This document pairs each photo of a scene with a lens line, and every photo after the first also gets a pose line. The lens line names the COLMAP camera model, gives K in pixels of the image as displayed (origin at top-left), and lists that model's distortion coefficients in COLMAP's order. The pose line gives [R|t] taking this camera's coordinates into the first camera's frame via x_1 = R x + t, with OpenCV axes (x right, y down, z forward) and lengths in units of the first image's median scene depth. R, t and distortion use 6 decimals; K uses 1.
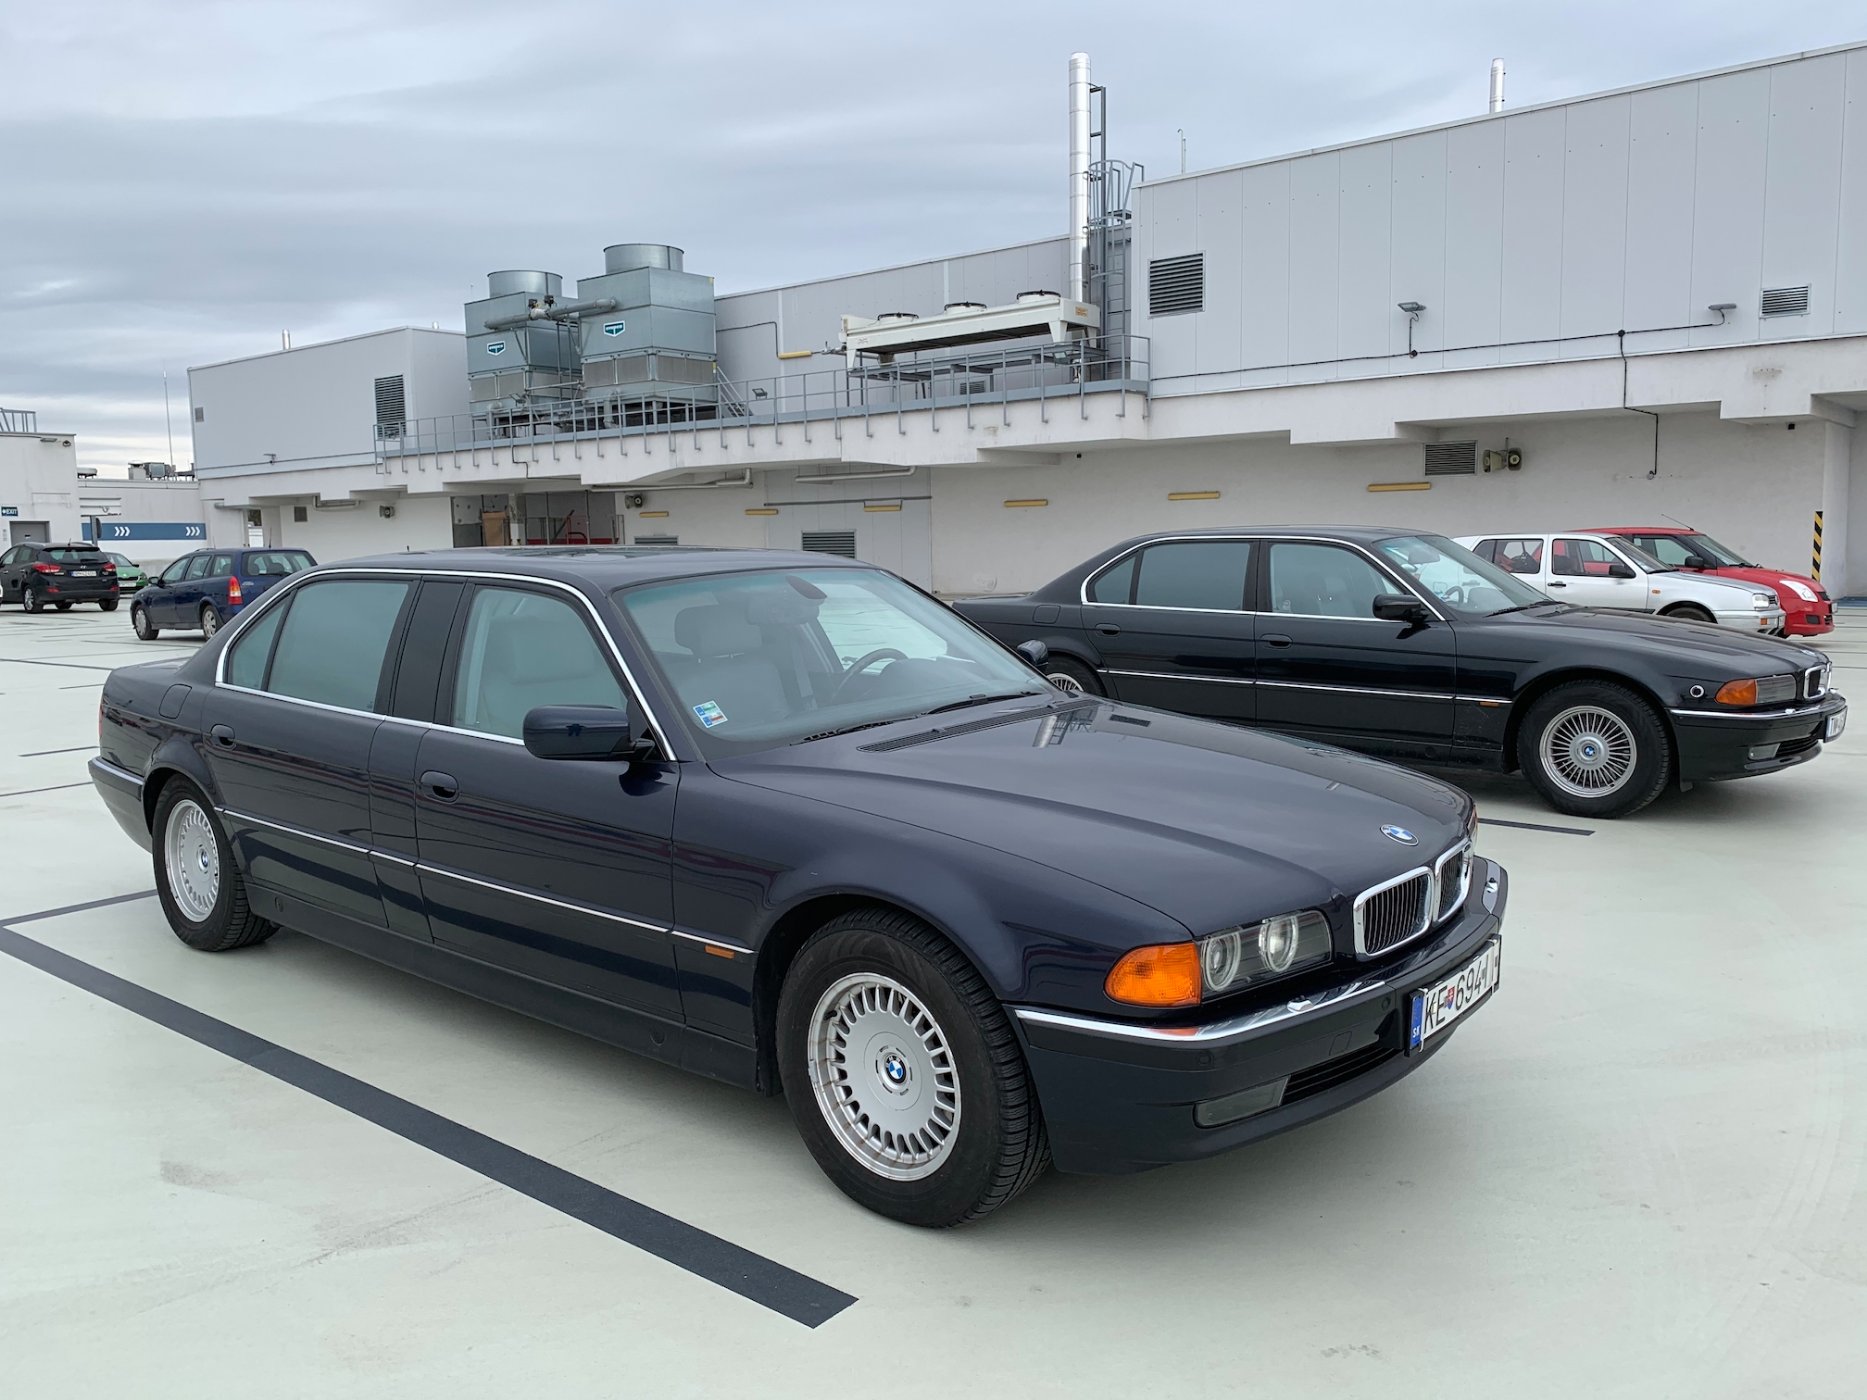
lens RADIAL K [[1416.6, 0, 900.7], [0, 1416.6, 700.9], [0, 0, 1]] dist [-0.003780, -0.003187]
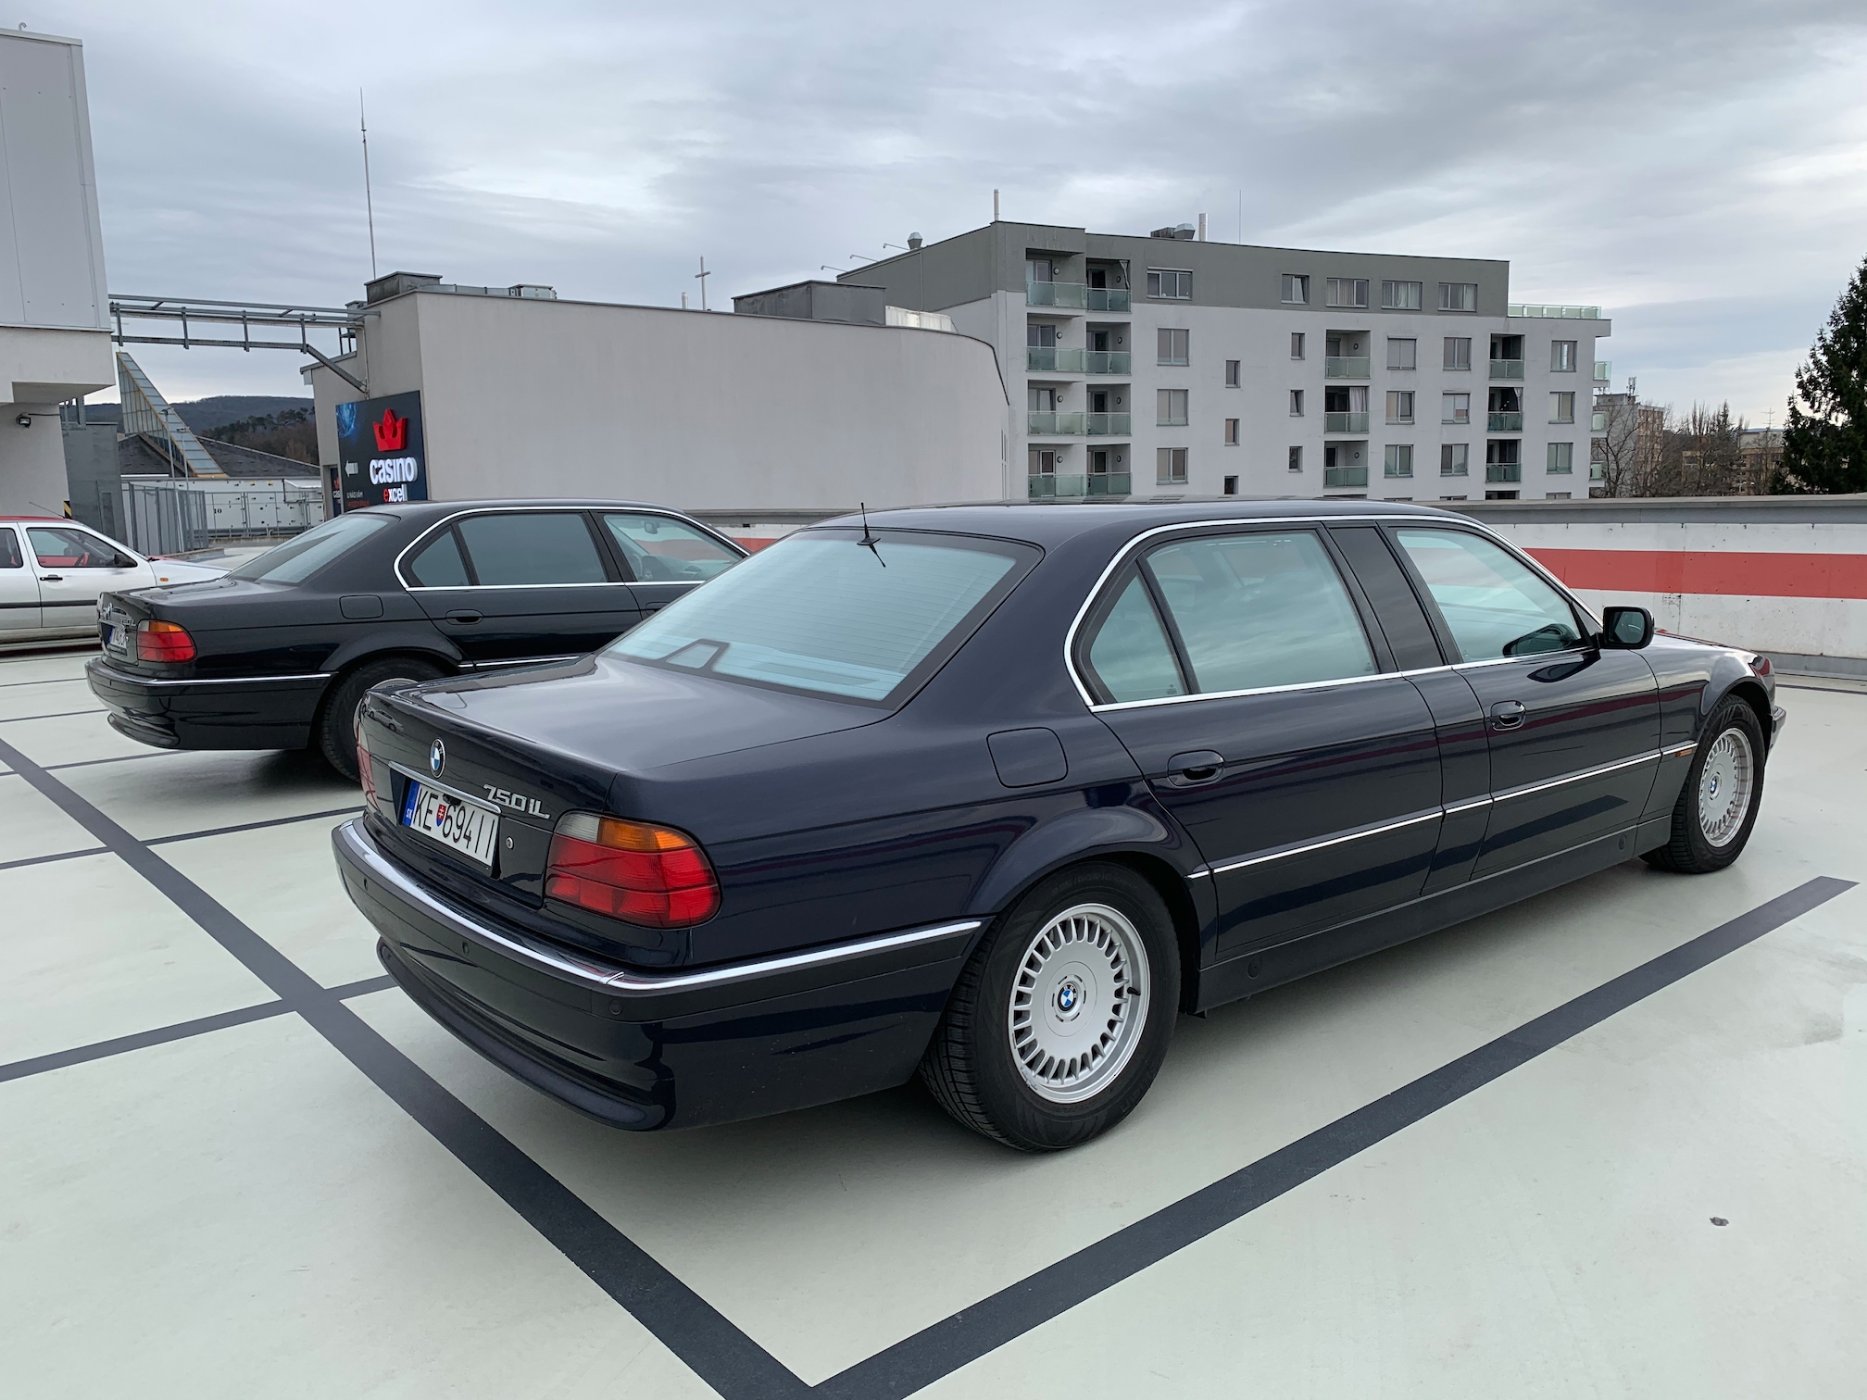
lens RADIAL K [[1416.6, 0, 900.7], [0, 1416.6, 700.9], [0, 0, 1]] dist [-0.003780, -0.003187]
pose [[0.191209, -0.122727, 0.973847, -0.705627], [0.125574, 0.987058, 0.099736, -0.054630], [-0.973484, 0.103219, 0.204145, 0.600500]]
